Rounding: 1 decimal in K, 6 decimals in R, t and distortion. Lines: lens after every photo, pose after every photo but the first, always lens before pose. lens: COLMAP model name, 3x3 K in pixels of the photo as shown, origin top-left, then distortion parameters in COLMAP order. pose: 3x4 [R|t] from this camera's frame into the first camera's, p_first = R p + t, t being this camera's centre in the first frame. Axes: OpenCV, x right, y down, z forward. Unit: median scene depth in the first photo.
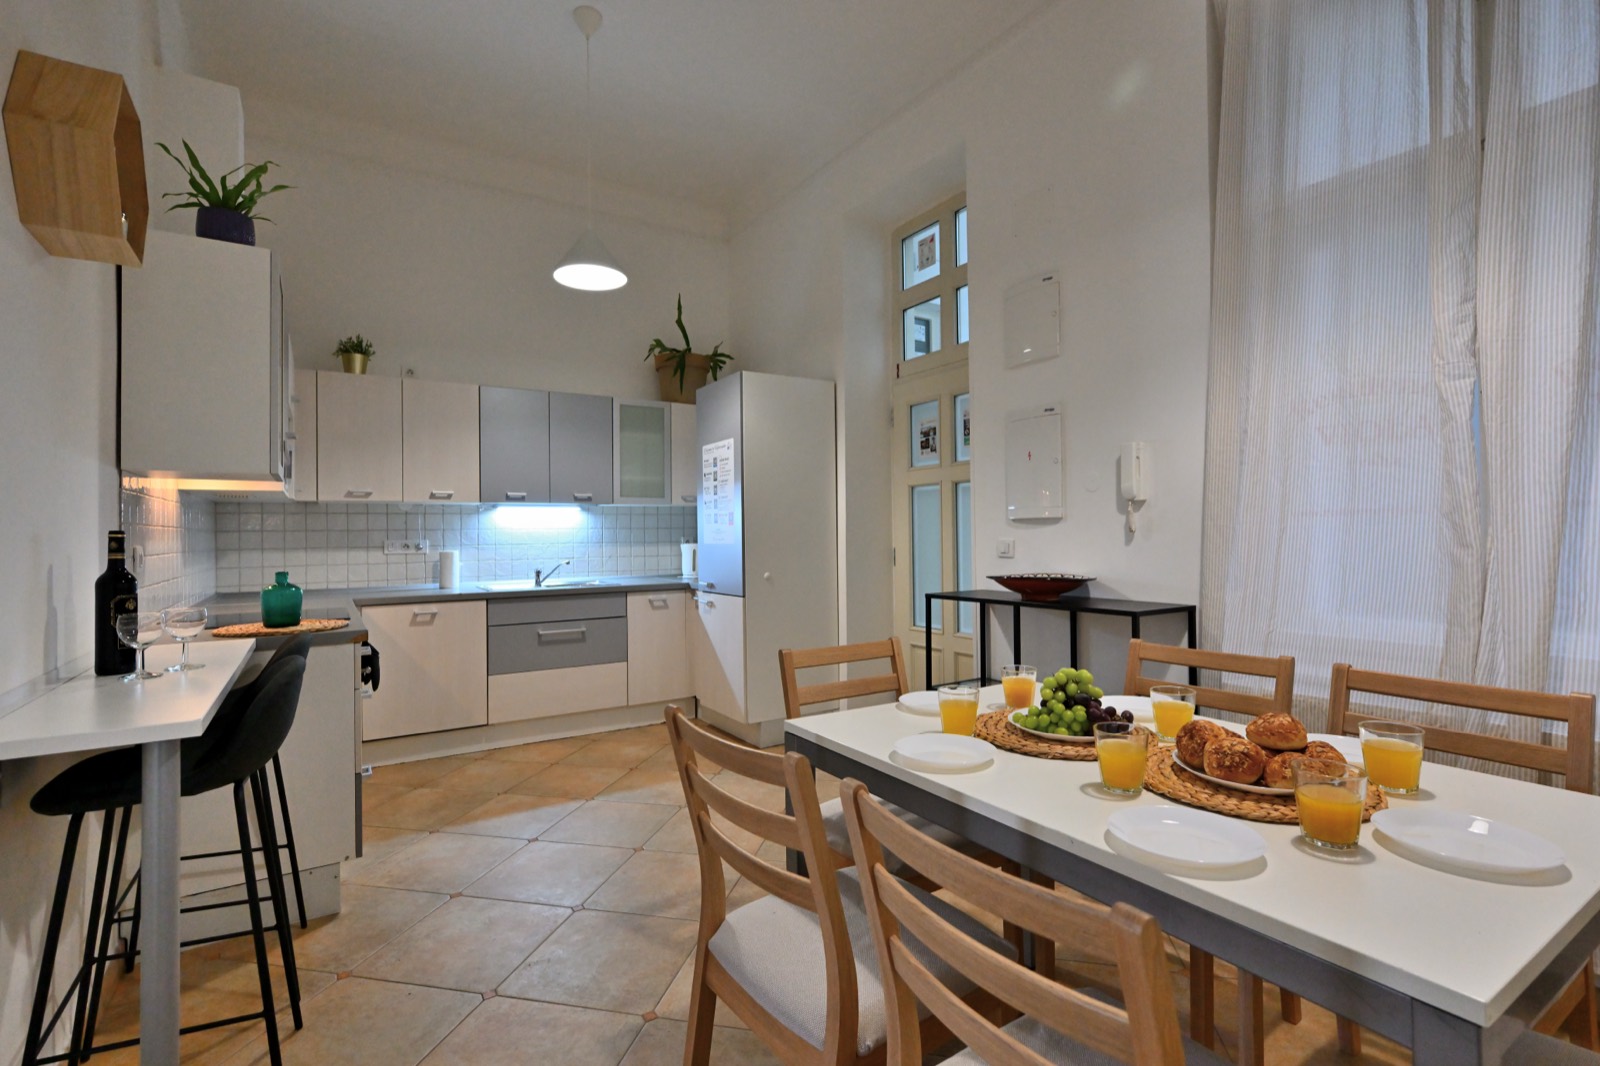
lens RADIAL K [[742.7, 0, 794.9], [0, 742.7, 527.7], [0, 0, 1]] dist [0.000376, -0.000204]
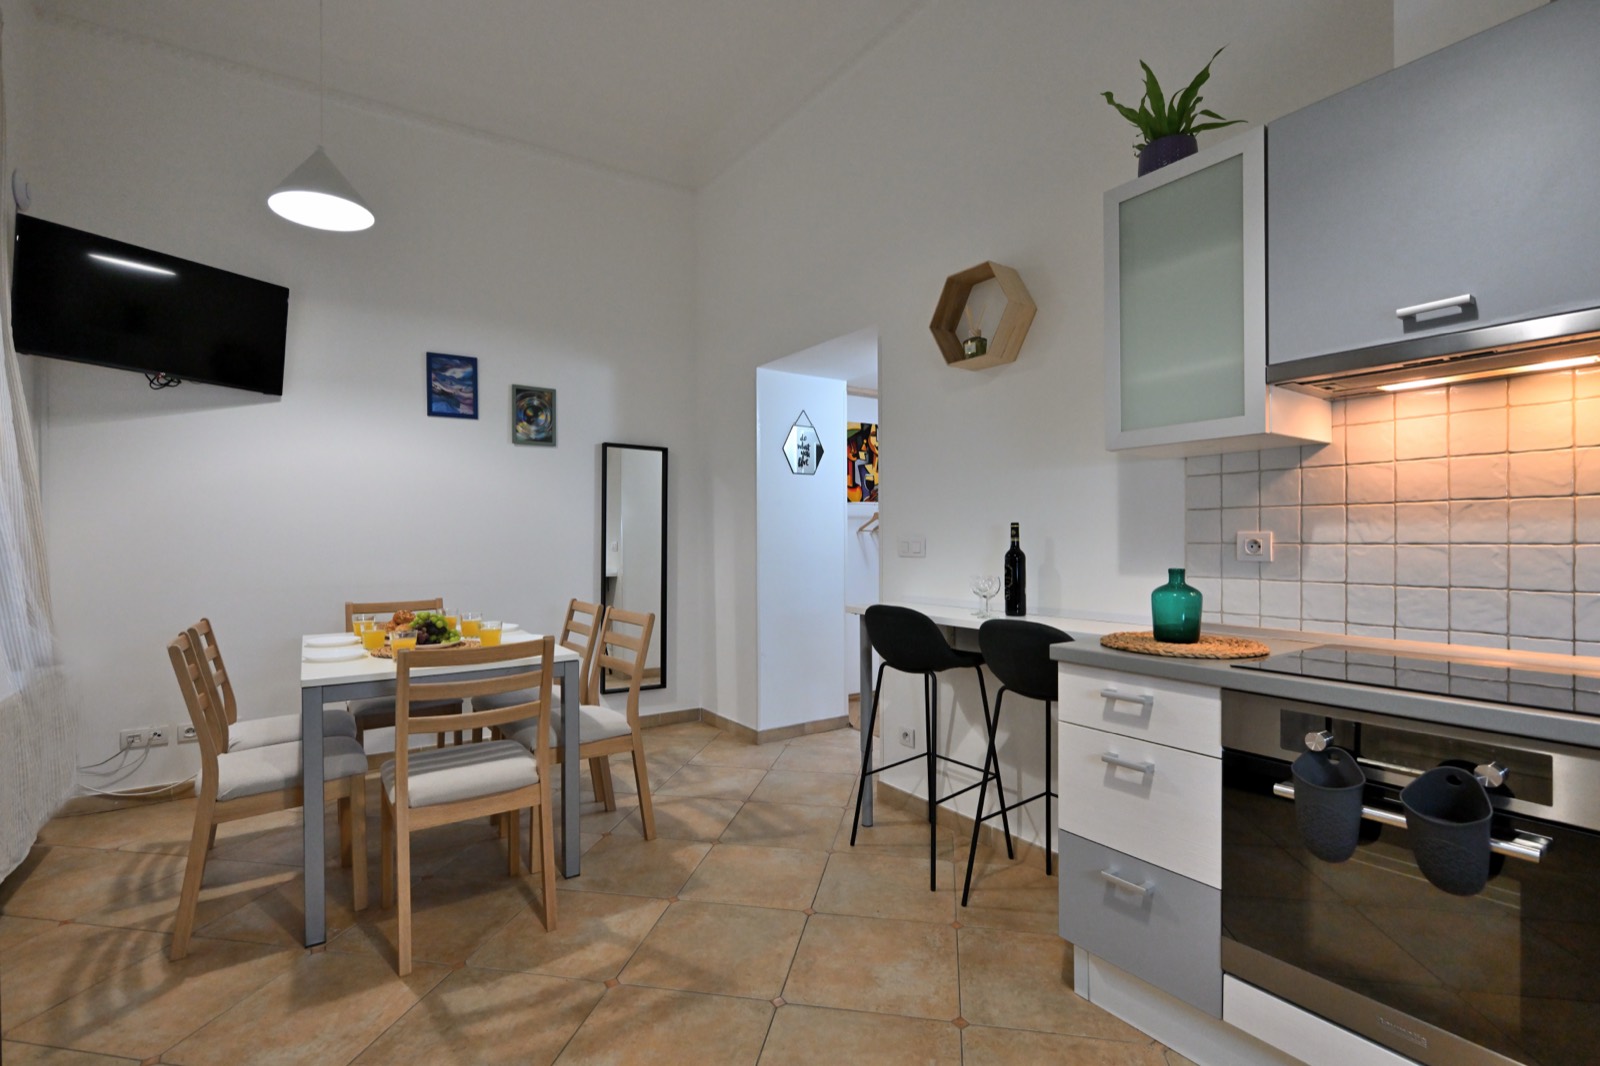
lens RADIAL K [[724.5, 0, 799.7], [0, 724.5, 540.7], [0, 0, 1]] dist [0.002828, 0.000467]
pose [[-0.998692, 0.016711, -0.048324, -0.160738], [0.016986, 0.999842, -0.005269, 0.016657], [0.048229, -0.006083, -0.998818, 1.001025]]
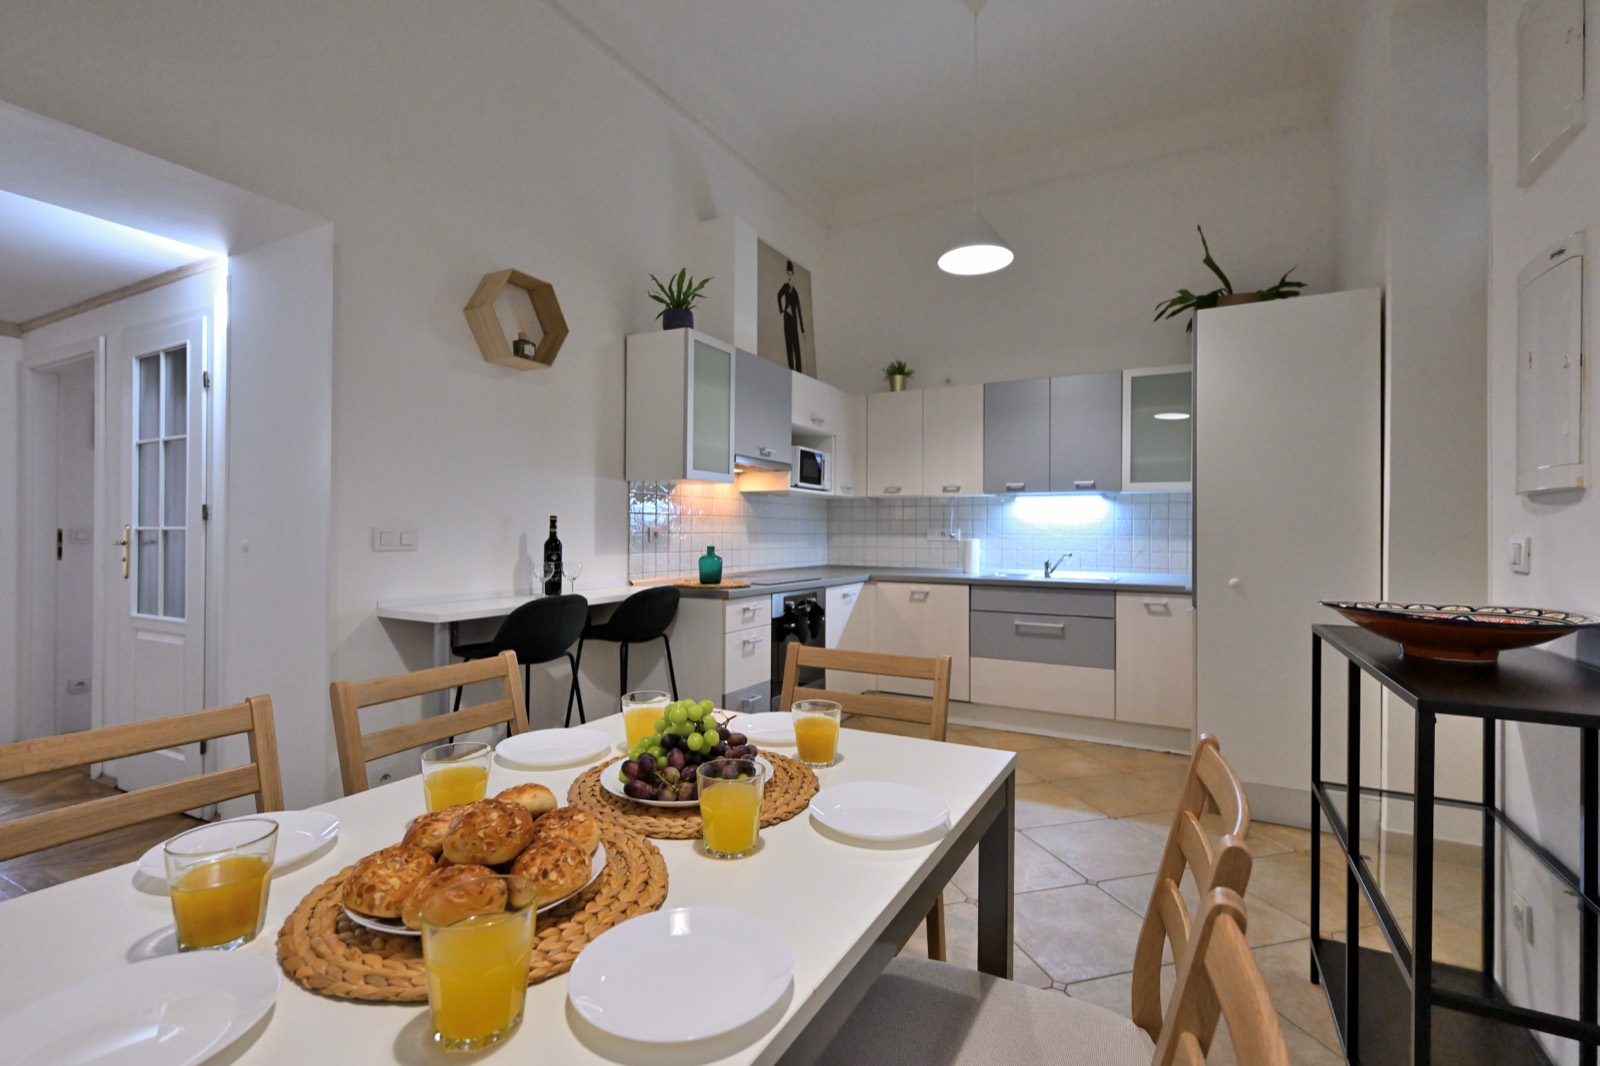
lens RADIAL K [[742.7, 0, 794.9], [0, 742.7, 527.7], [0, 0, 1]] dist [0.000376, -0.000204]
pose [[0.478816, 0.010121, -0.877857, 0.390667], [-0.003723, 0.999948, 0.009498, 0.005268], [0.877907, -0.001280, 0.478829, 0.263333]]
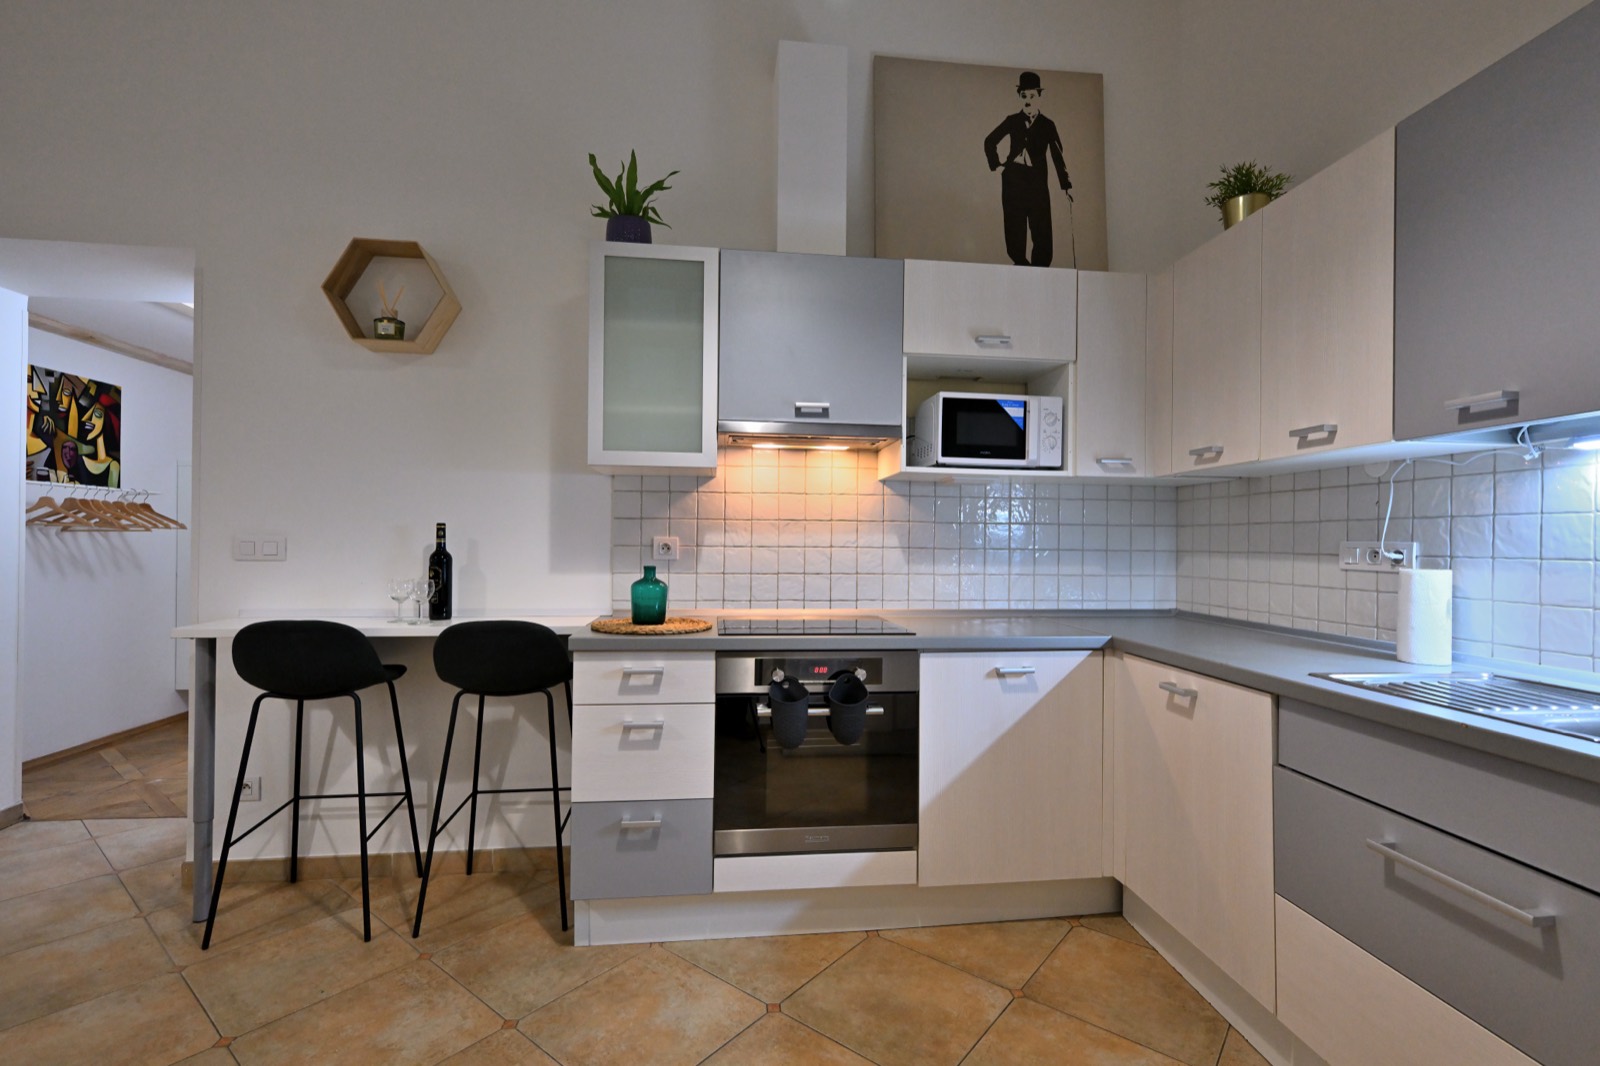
lens RADIAL K [[724.5, 0, 799.7], [0, 724.5, 540.7], [0, 0, 1]] dist [0.002828, 0.000467]
pose [[-0.434783, 0.005960, -0.900515, 0.031837], [0.003331, 0.999982, 0.005010, 0.013609], [0.900529, -0.000821, -0.434795, 0.919485]]
